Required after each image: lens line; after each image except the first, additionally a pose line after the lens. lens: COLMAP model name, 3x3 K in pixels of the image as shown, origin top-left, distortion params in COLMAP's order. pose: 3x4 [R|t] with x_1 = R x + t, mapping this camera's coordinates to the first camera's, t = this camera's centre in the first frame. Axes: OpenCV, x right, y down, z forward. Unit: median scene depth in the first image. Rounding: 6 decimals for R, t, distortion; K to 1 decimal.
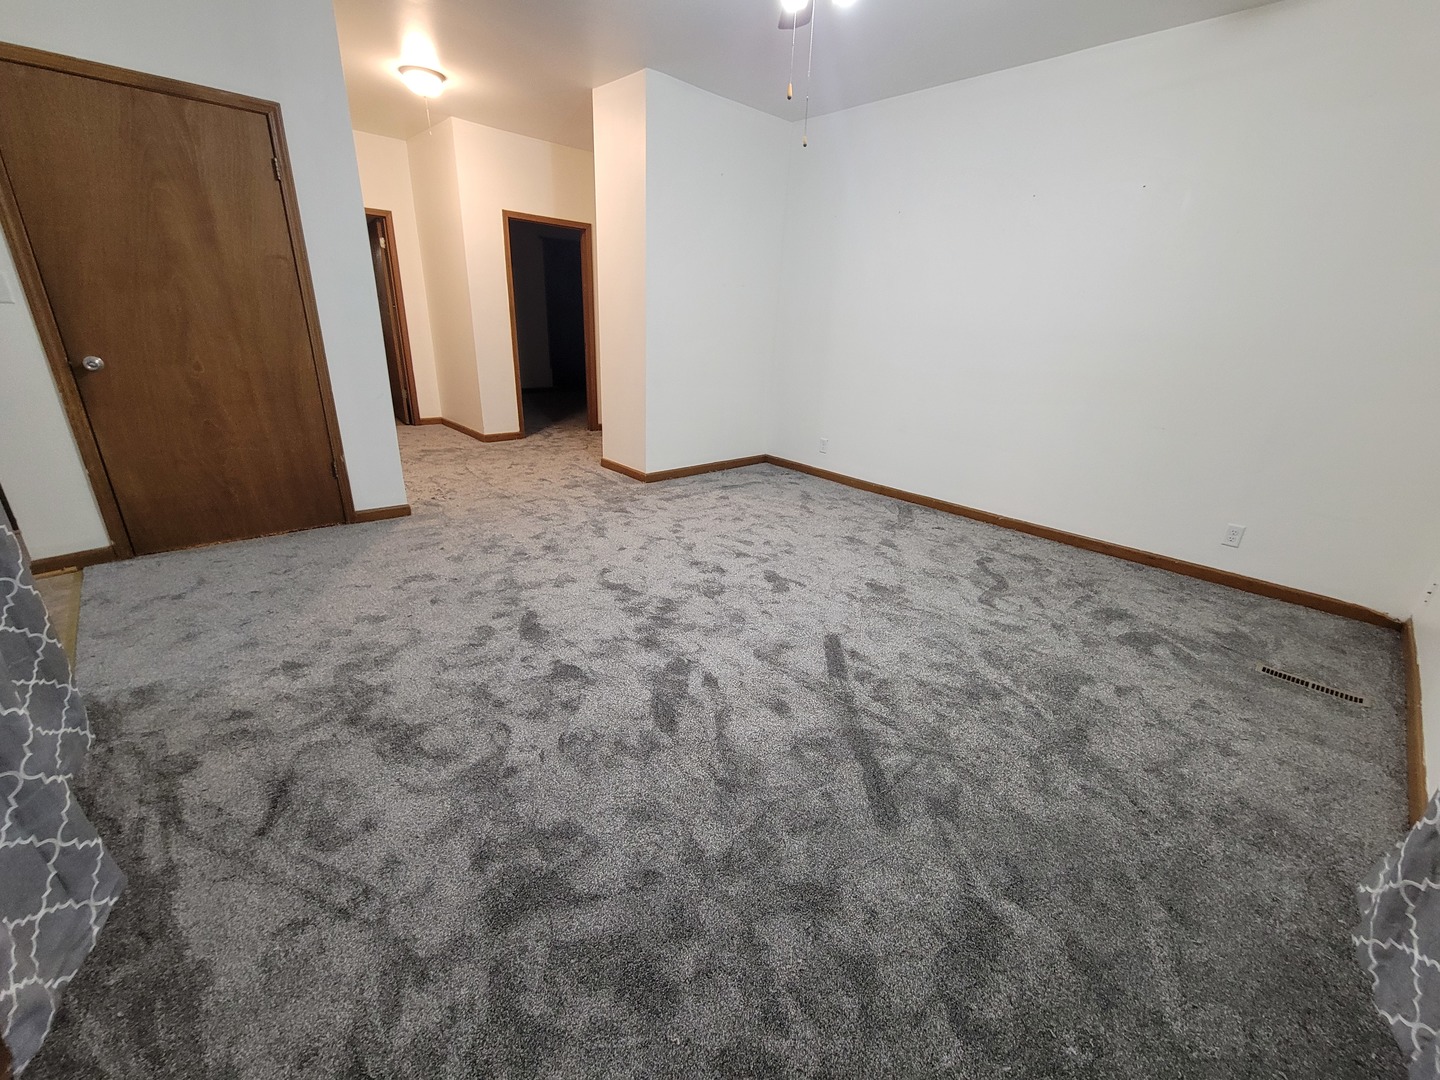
lens RADIAL K [[588.8, 0, 721.3], [0, 588.8, 548.7], [0, 0, 1]] dist [-0.000926, -0.000114]
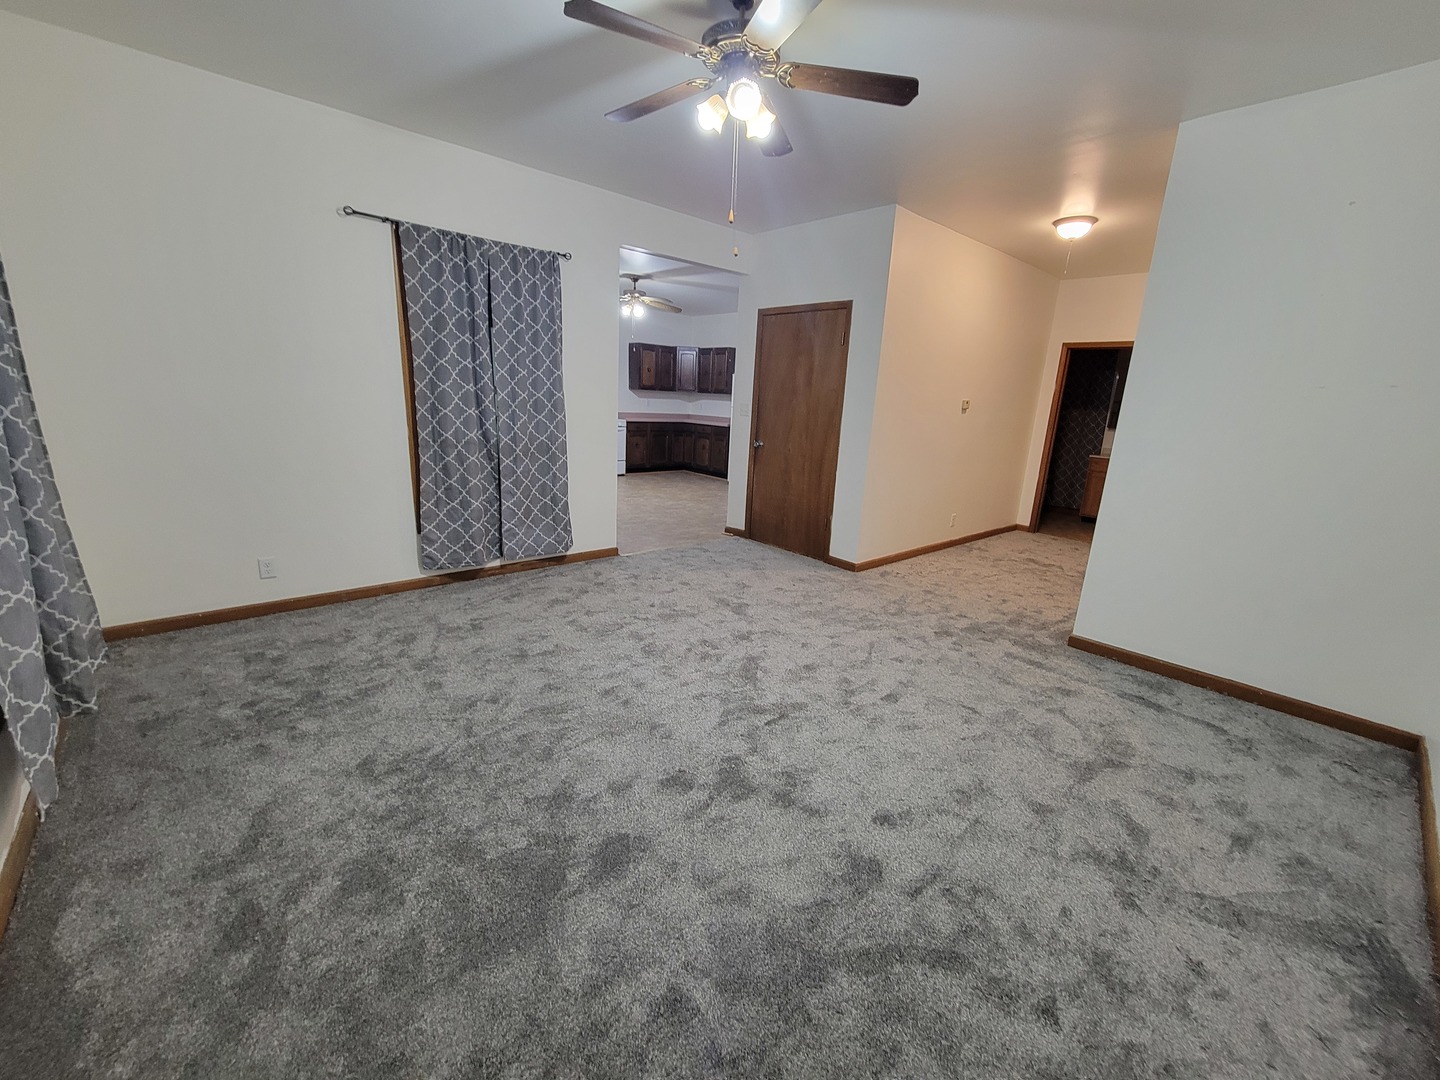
lens RADIAL K [[586.6, 0, 730.6], [0, 586.6, 551.5], [0, 0, 1]] dist [-0.000850, 0.000095]
pose [[-0.003529, 0.205836, -0.978580, 0.673455], [-0.408148, 0.893069, 0.189321, -0.215533], [0.912909, 0.400074, 0.080860, 0.591214]]
